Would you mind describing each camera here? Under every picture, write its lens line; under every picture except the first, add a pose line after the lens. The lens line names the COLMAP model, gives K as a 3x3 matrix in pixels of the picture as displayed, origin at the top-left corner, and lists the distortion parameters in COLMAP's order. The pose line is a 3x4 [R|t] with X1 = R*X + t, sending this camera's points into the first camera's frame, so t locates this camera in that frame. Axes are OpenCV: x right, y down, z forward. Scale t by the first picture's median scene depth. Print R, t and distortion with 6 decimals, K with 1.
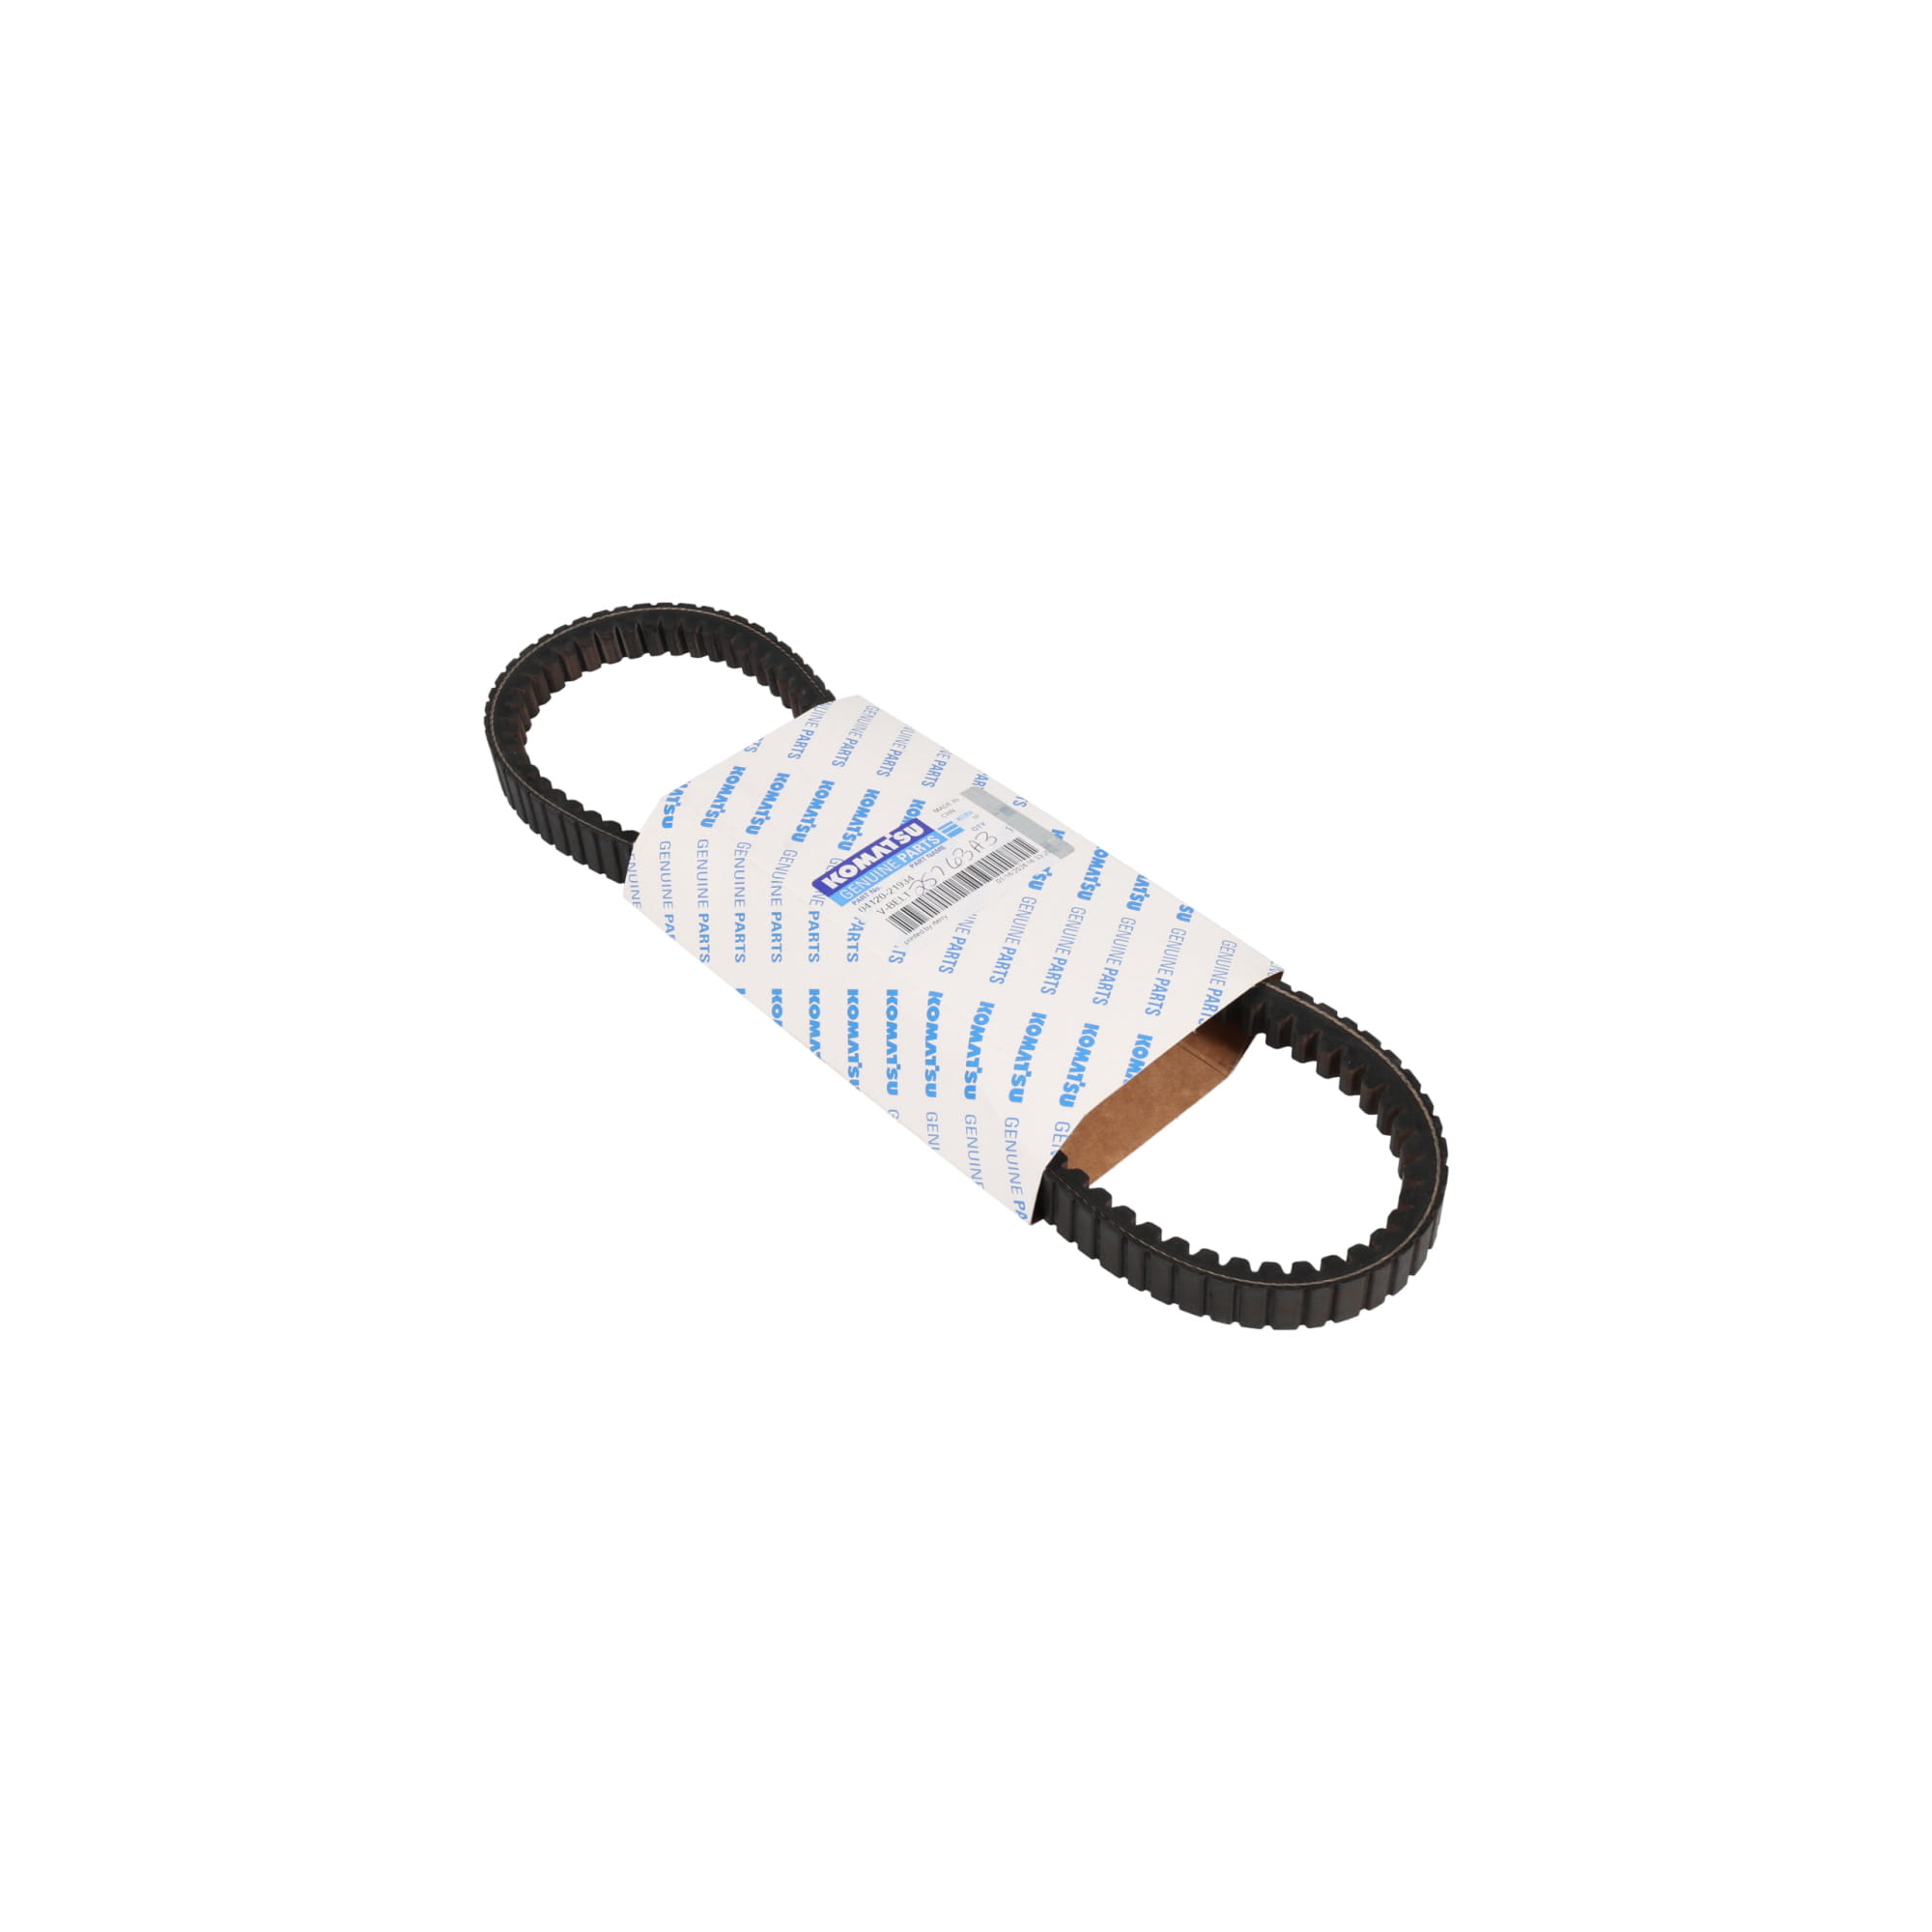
lens RADIAL K [[1894.3, 0, 984.1], [0, 1894.3, 959.0], [0, 0, 1]] dist [-0.004539, -0.000556]
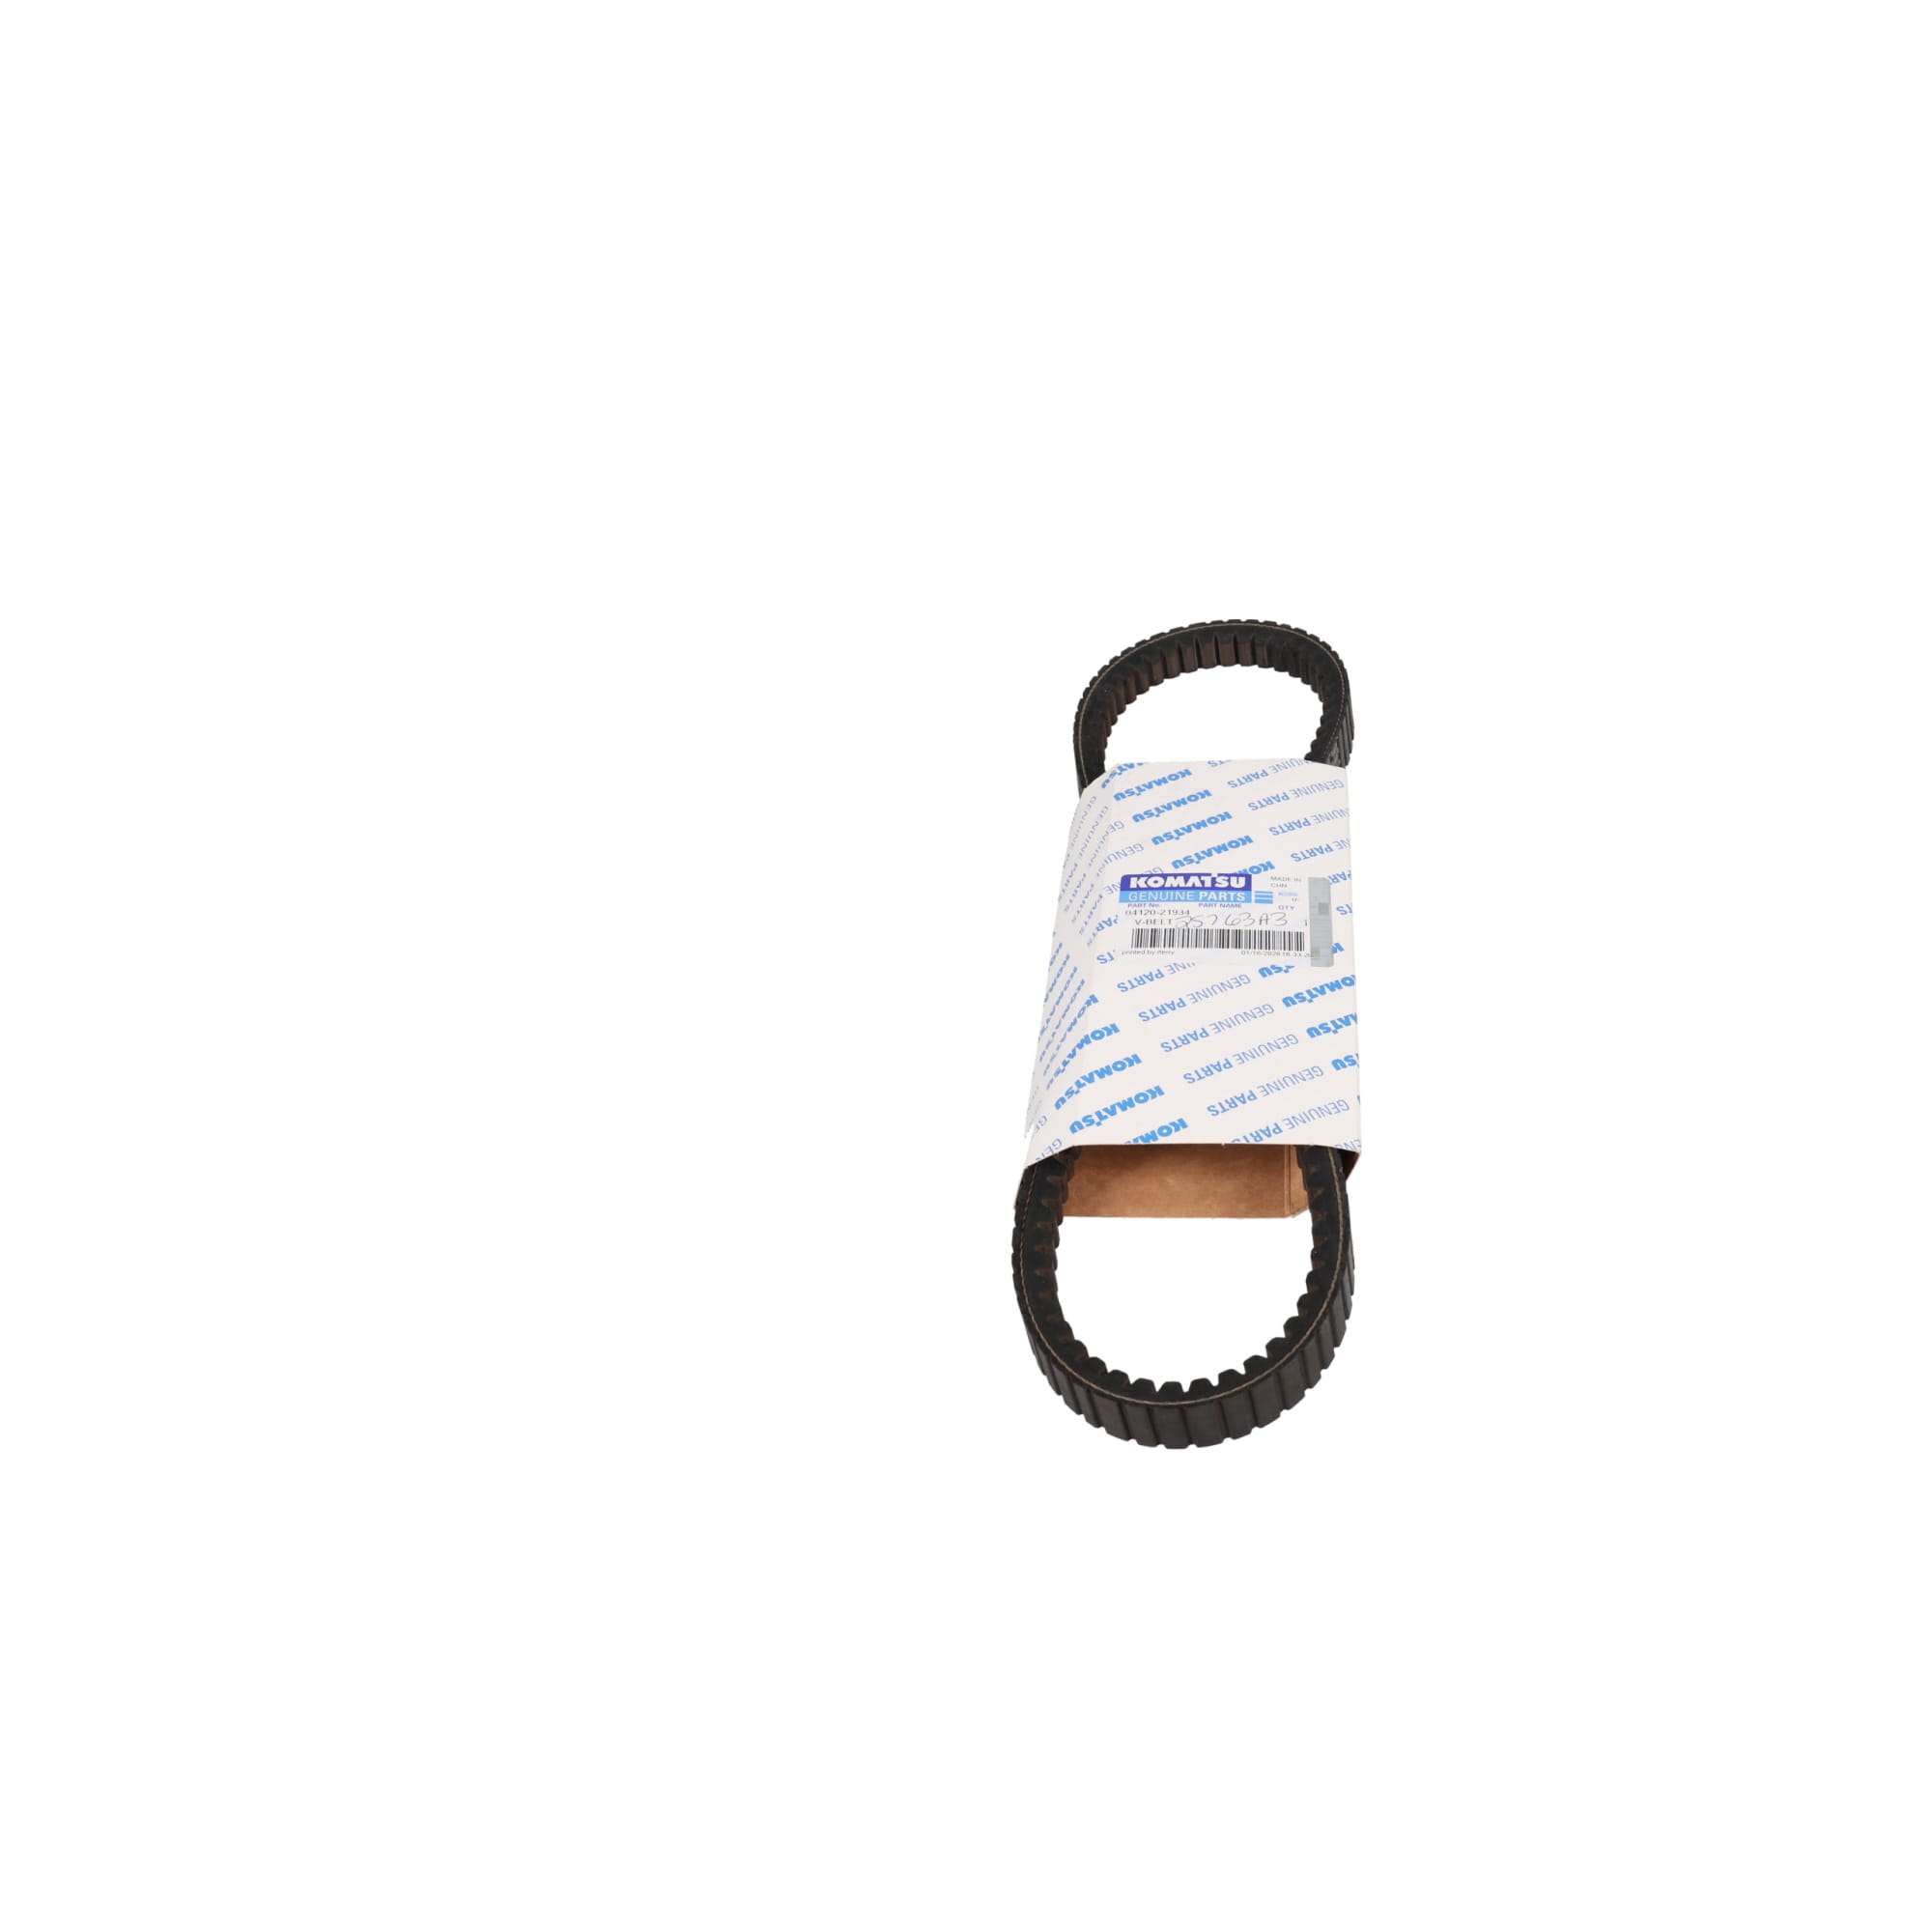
lens RADIAL K [[1840.3, 0, 1243.4], [0, 1840.3, 971.1], [0, 0, 1]] dist [-0.004036, -0.000412]
pose [[0.704525, 0.474200, -0.527995, 0.550963], [-0.486710, 0.864310, 0.126813, -0.161008], [0.516486, 0.167637, 0.839726, 0.131237]]
